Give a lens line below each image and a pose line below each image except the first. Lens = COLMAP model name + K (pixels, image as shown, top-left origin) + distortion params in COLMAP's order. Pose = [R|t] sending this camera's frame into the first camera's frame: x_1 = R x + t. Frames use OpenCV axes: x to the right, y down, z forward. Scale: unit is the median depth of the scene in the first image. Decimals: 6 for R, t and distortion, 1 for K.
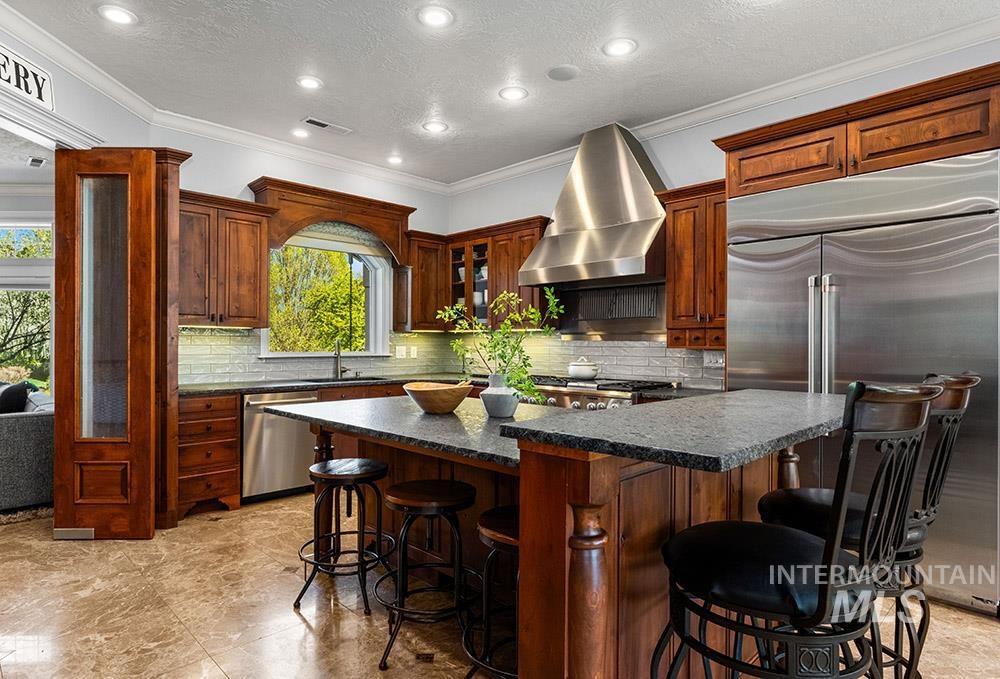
lens RADIAL K [[551.3, 0, 498.7], [0, 551.3, 344.1], [0, 0, 1]] dist [0.004188, -0.000064]
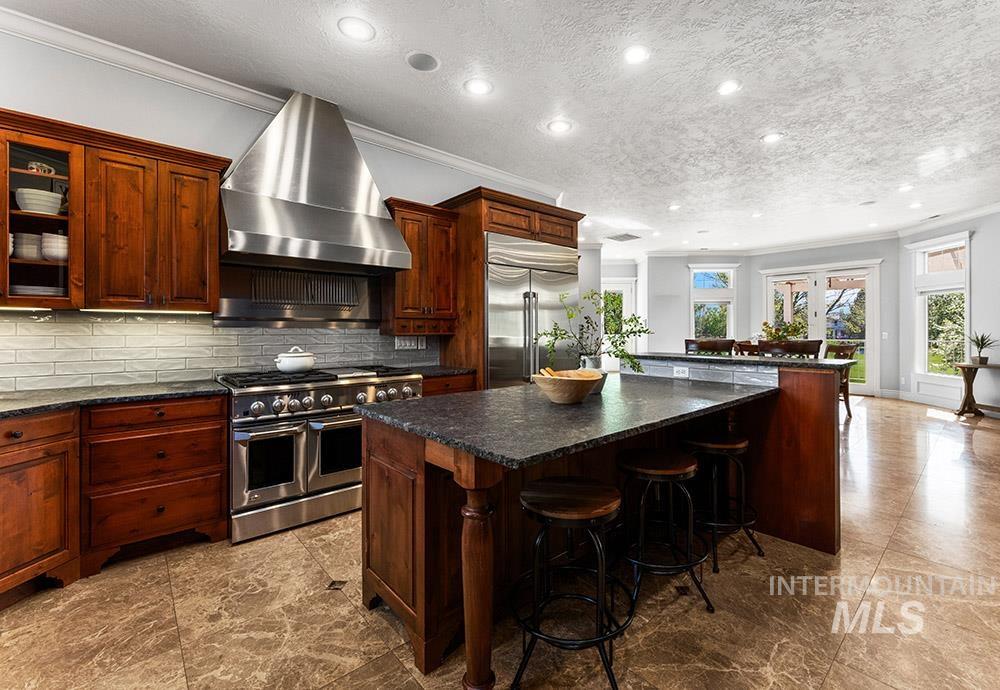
lens RADIAL K [[428.8, 0, 529.2], [0, 428.8, 326.9], [0, 0, 1]] dist [0.001819, 0.000192]
pose [[0.040649, 0.003952, 0.999166, -0.538190], [0.002987, 0.999987, -0.004077, -0.004348], [-0.999169, 0.003151, 0.040636, 0.638151]]
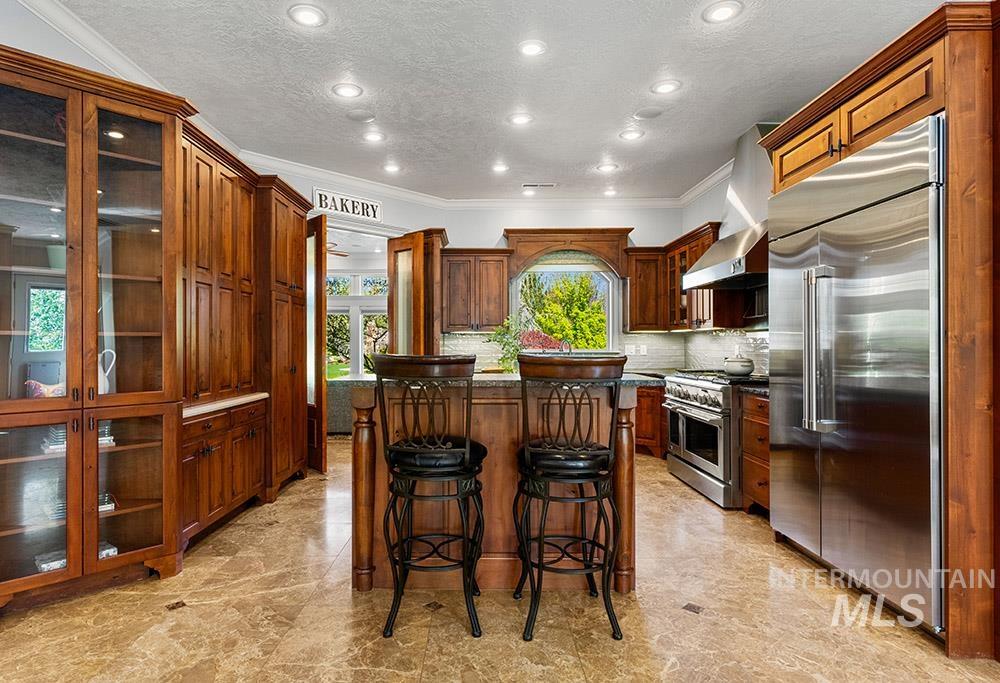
lens RADIAL K [[546.6, 0, 495.7], [0, 546.6, 341.9], [0, 0, 1]] dist [0.000517, -0.000085]
pose [[0.723909, -0.010252, -0.689819, 0.562061], [0.004871, 0.999941, -0.009748, 0.009777], [0.689878, 0.003696, 0.723916, -0.063821]]
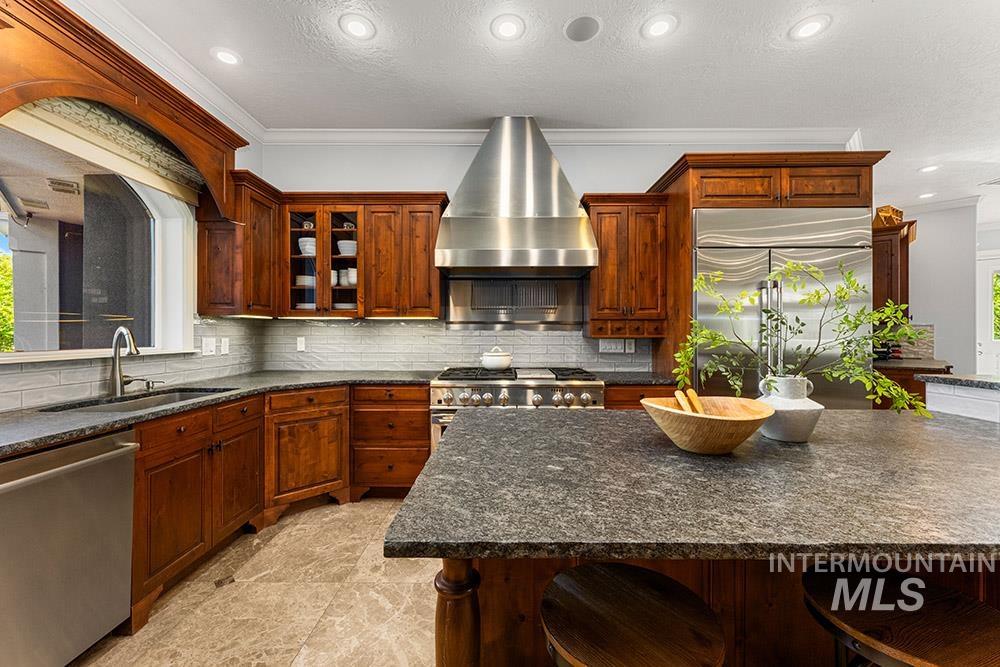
lens RADIAL K [[399.1, 0, 502.1], [0, 399.1, 332.7], [0, 0, 1]] dist [0.003197, -0.000464]
pose [[0.714616, -0.004047, 0.699505, -0.351456], [0.003343, 0.999992, 0.002371, -0.003592], [-0.699509, 0.000644, 0.714623, 0.517708]]
